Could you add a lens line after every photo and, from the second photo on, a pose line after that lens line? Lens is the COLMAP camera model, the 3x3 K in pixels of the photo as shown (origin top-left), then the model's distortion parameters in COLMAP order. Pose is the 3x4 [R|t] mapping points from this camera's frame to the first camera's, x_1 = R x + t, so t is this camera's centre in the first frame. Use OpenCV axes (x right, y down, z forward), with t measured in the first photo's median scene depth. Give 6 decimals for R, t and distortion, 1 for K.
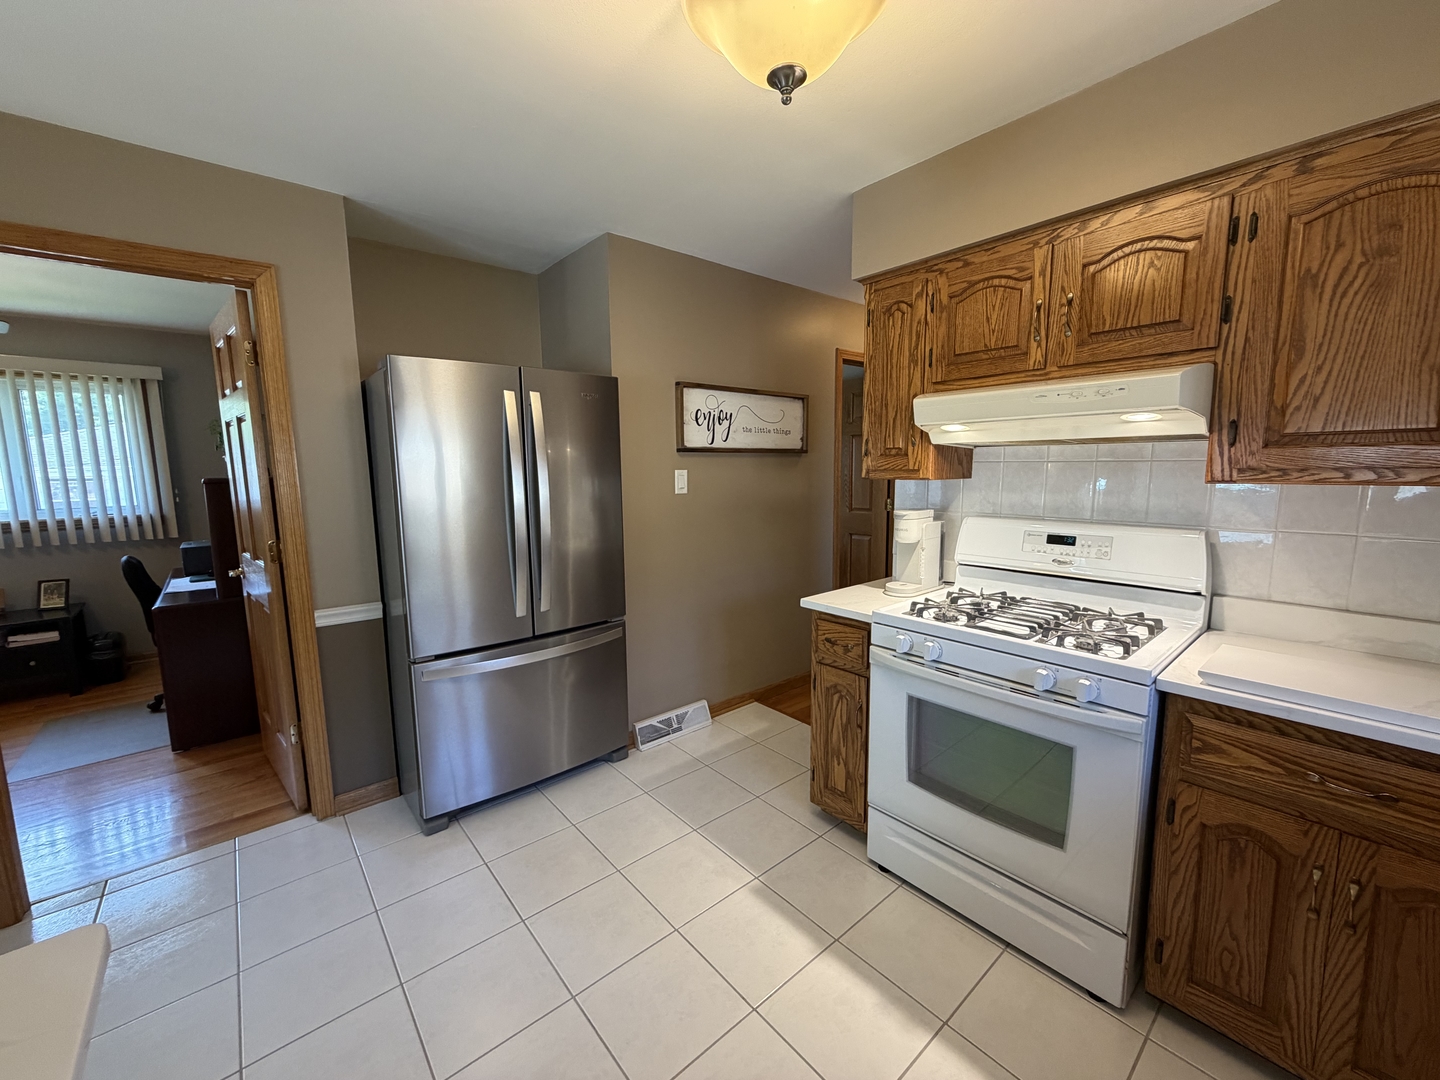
lens RADIAL K [[575.3, 0, 713.0], [0, 575.3, 542.4], [0, 0, 1]] dist [-0.000605, 0.000244]
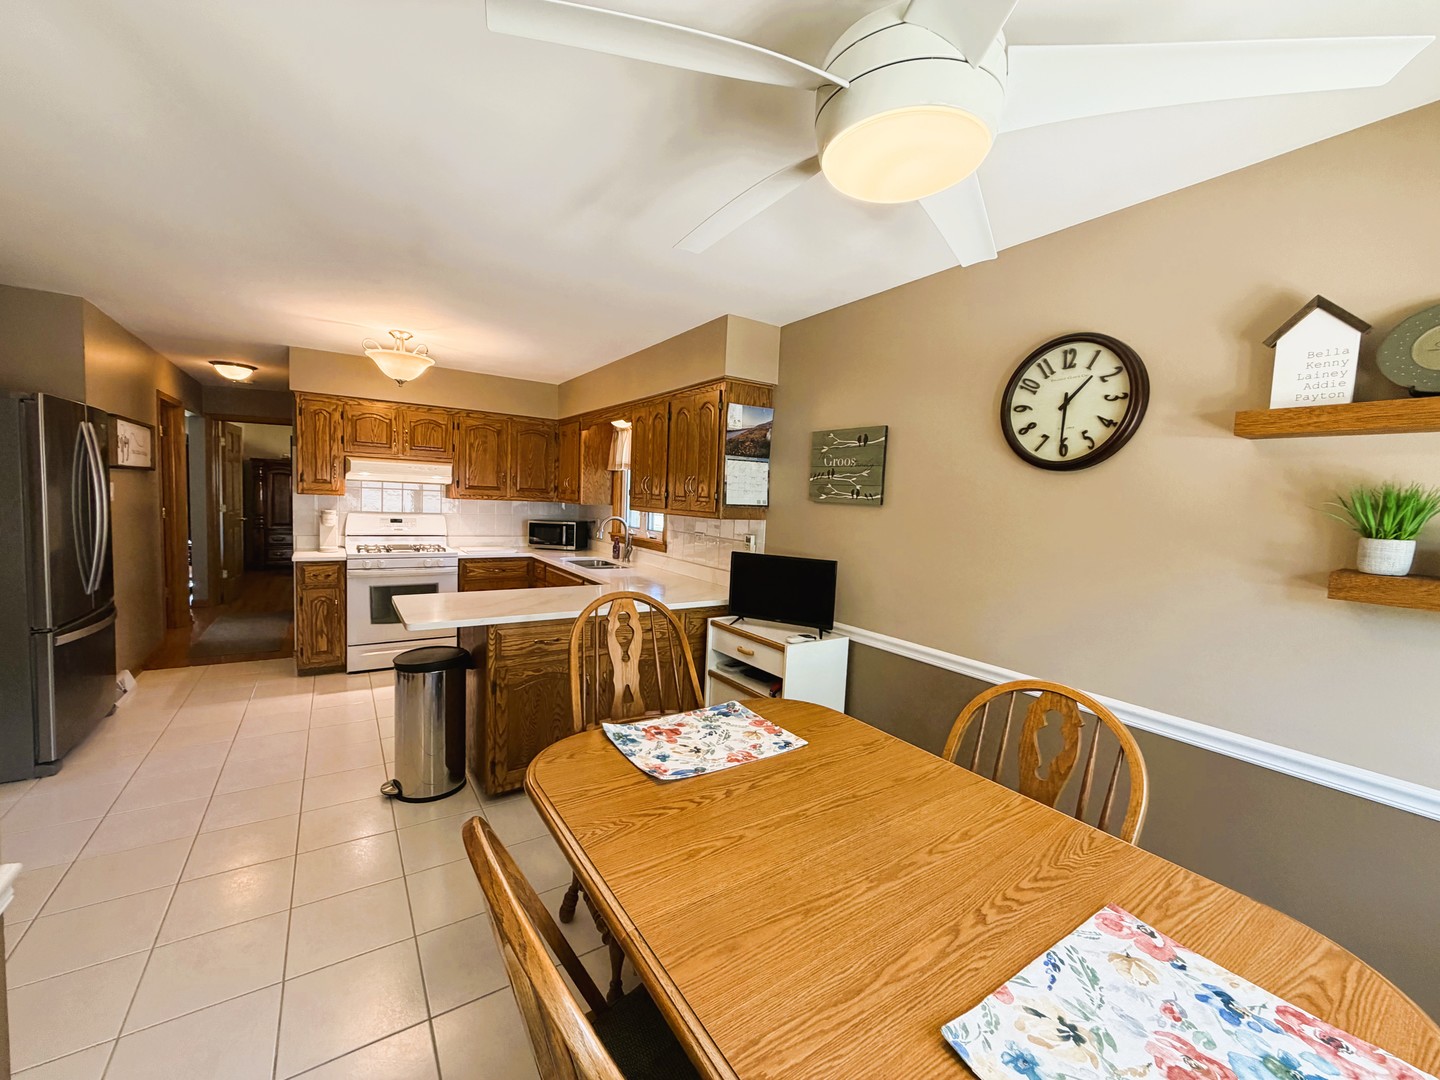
lens RADIAL K [[575.3, 0, 715.8], [0, 575.3, 541.4], [0, 0, 1]] dist [-0.000605, 0.000244]
pose [[0.117673, -0.058254, 0.991342, -1.777940], [0.087792, 0.994979, 0.048047, 0.090152], [-0.989164, 0.081378, 0.122196, -0.692557]]
